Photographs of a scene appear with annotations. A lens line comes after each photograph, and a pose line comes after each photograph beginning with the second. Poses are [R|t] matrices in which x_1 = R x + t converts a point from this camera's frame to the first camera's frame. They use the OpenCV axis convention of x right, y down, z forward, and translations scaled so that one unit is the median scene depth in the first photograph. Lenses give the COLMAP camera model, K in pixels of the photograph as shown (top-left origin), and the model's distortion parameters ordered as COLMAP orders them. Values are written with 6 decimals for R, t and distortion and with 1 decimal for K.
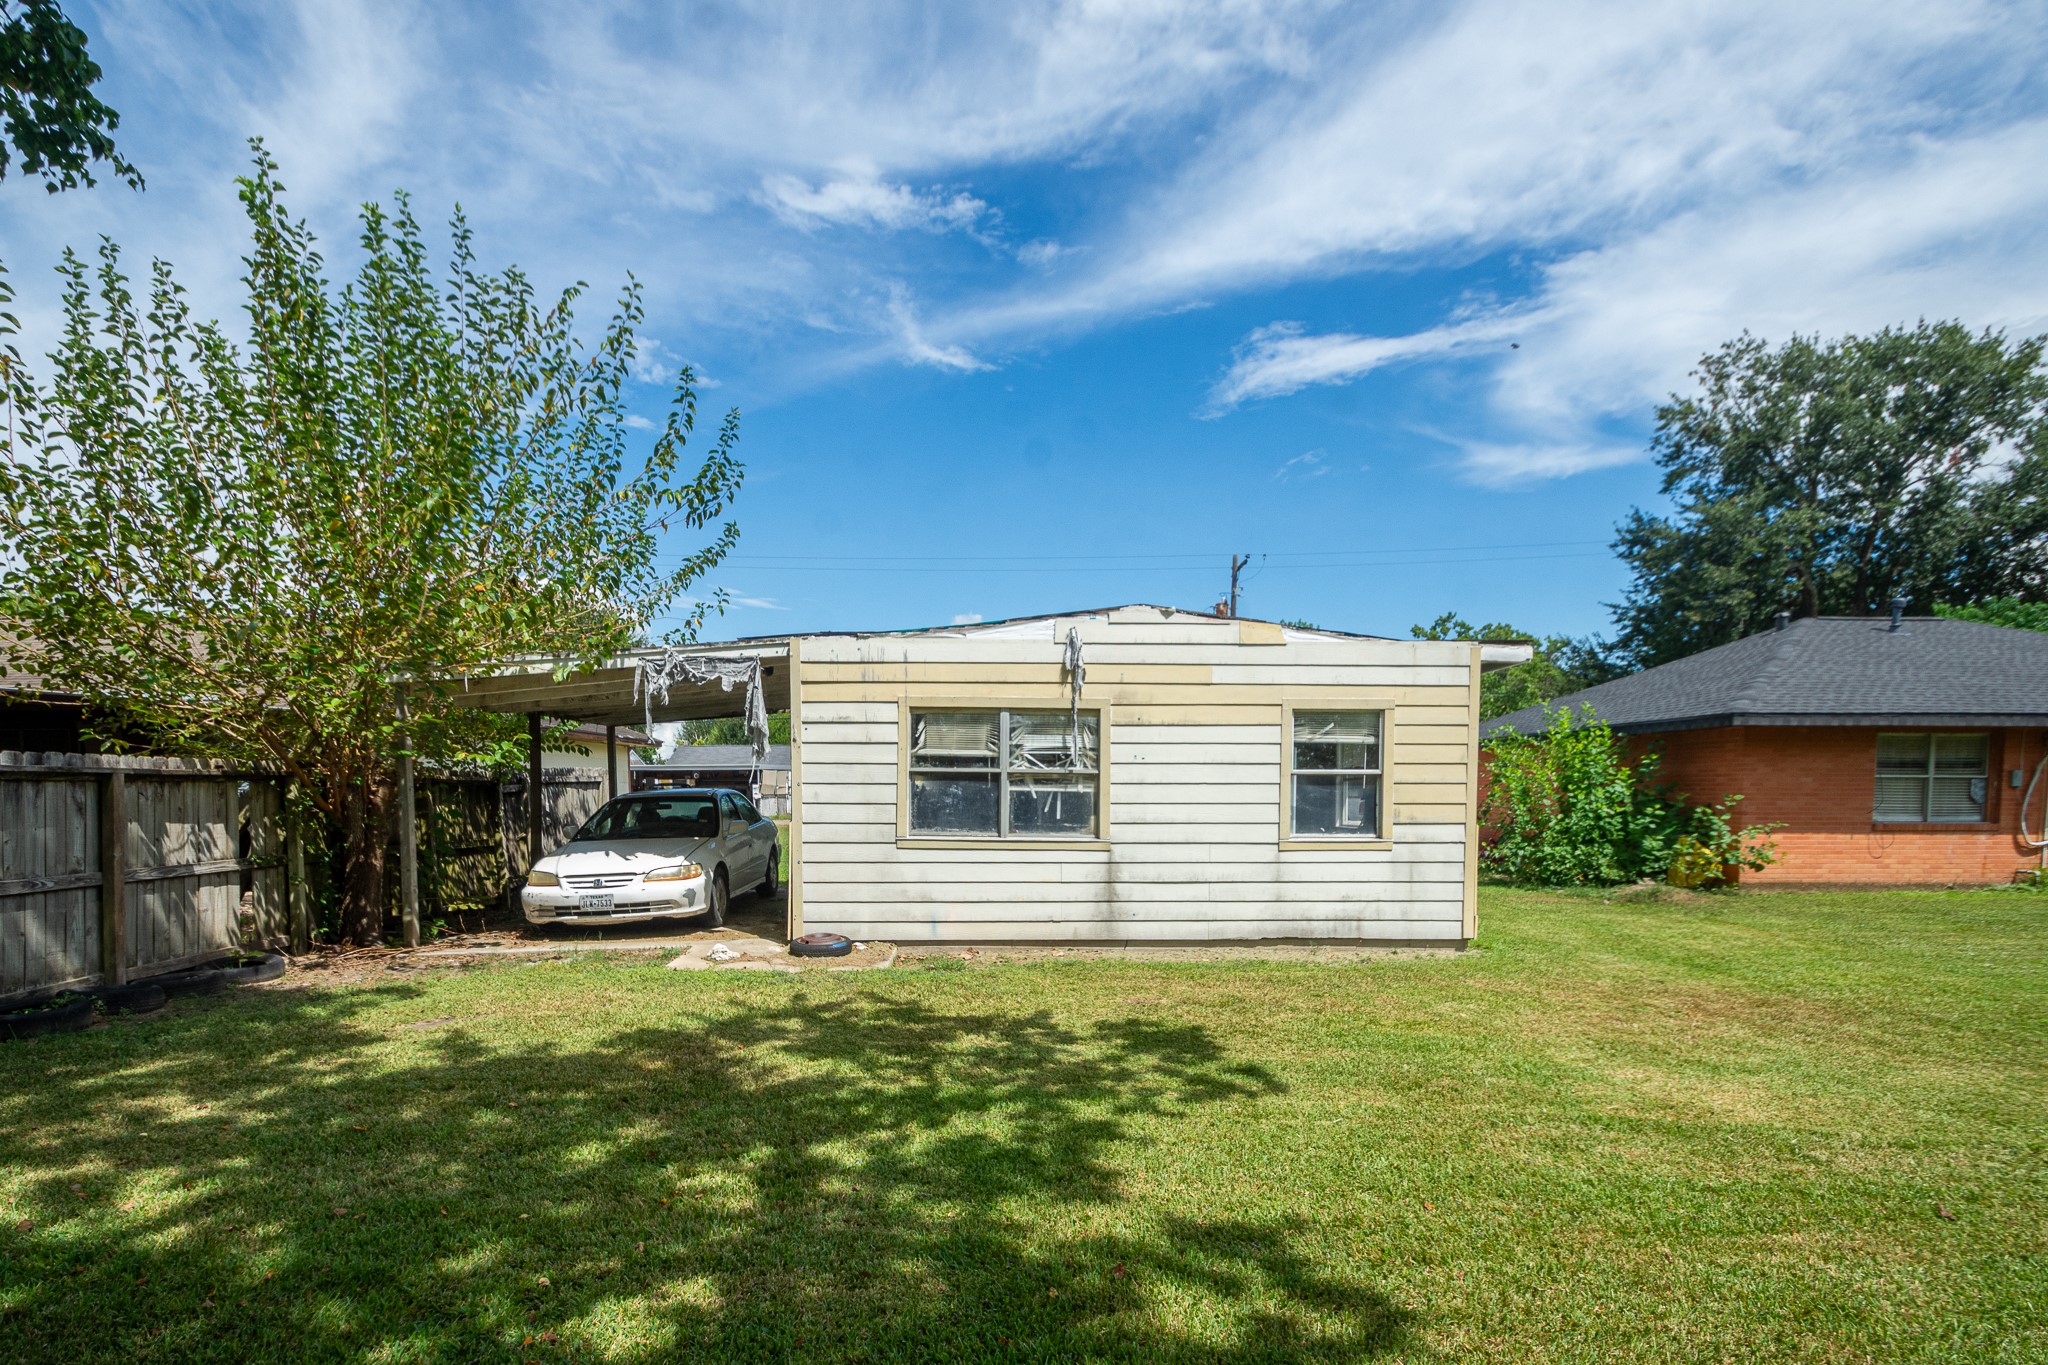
lens RADIAL K [[984.9, 0, 1036.8], [0, 984.9, 830.5], [0, 0, 1]] dist [-0.005796, -0.003416]
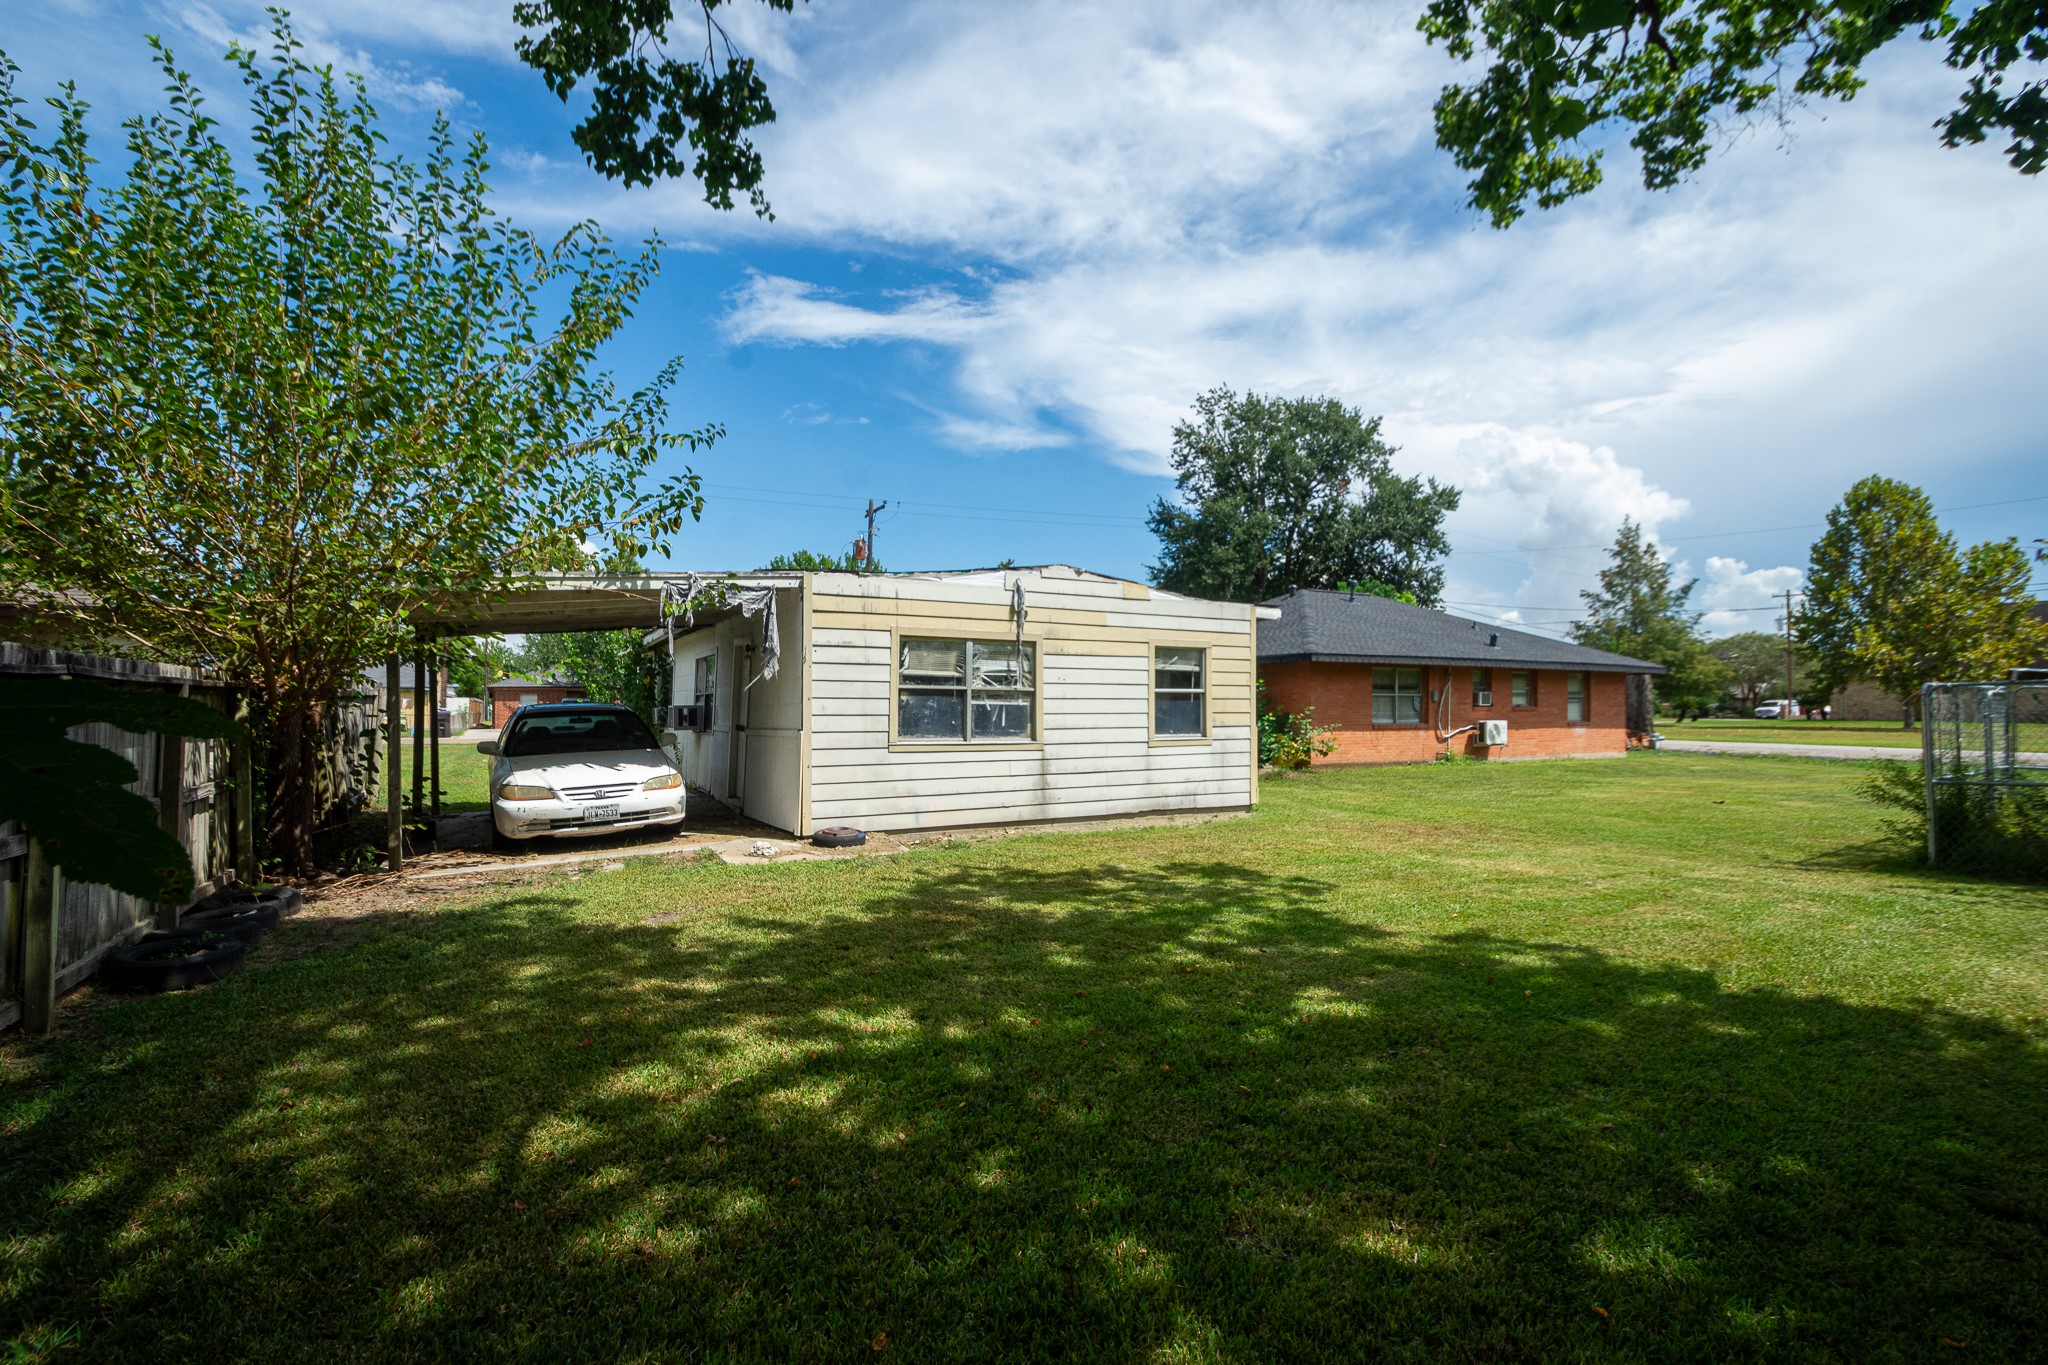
lens RADIAL K [[920.3, 0, 1022.1], [0, 920.3, 689.8], [0, 0, 1]] dist [-0.000400, 0.000565]
pose [[0.882947, 0.005928, 0.469435, -0.519984], [0.021551, 0.998354, -0.053142, 0.005082], [-0.468978, 0.057038, 0.881366, -0.065039]]
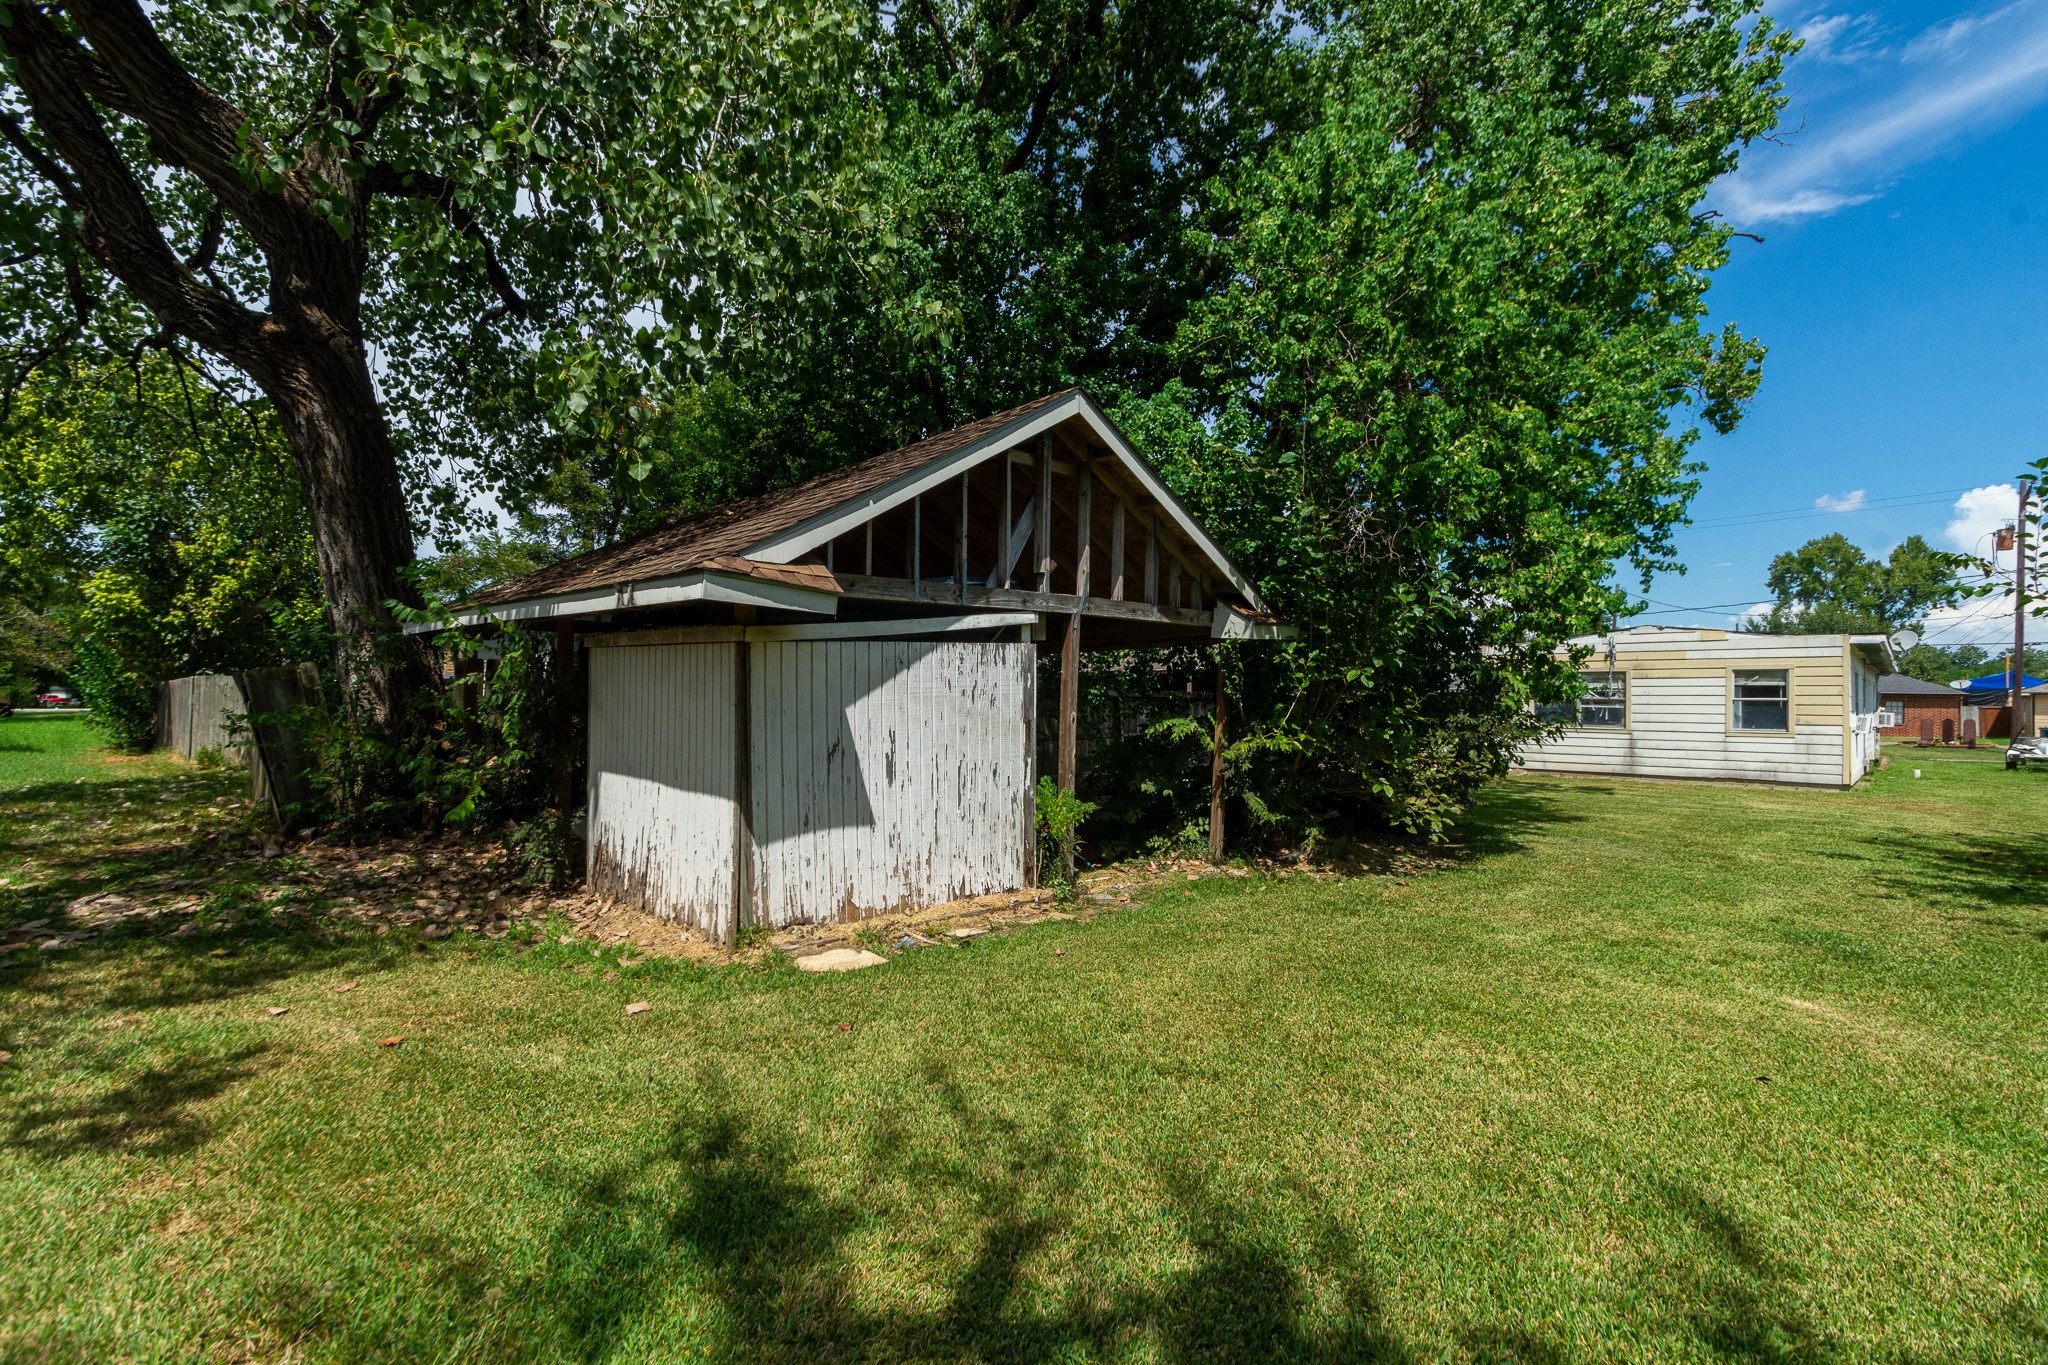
lens RADIAL K [[920.3, 0, 1013.2], [0, 920.3, 685.7], [0, 0, 1]] dist [-0.000400, 0.000565]
pose [[0.689091, -0.007971, -0.724631, 0.625310], [-0.031319, 0.998678, -0.040769, 0.040264], [0.723998, 0.050788, 0.687930, -1.478910]]
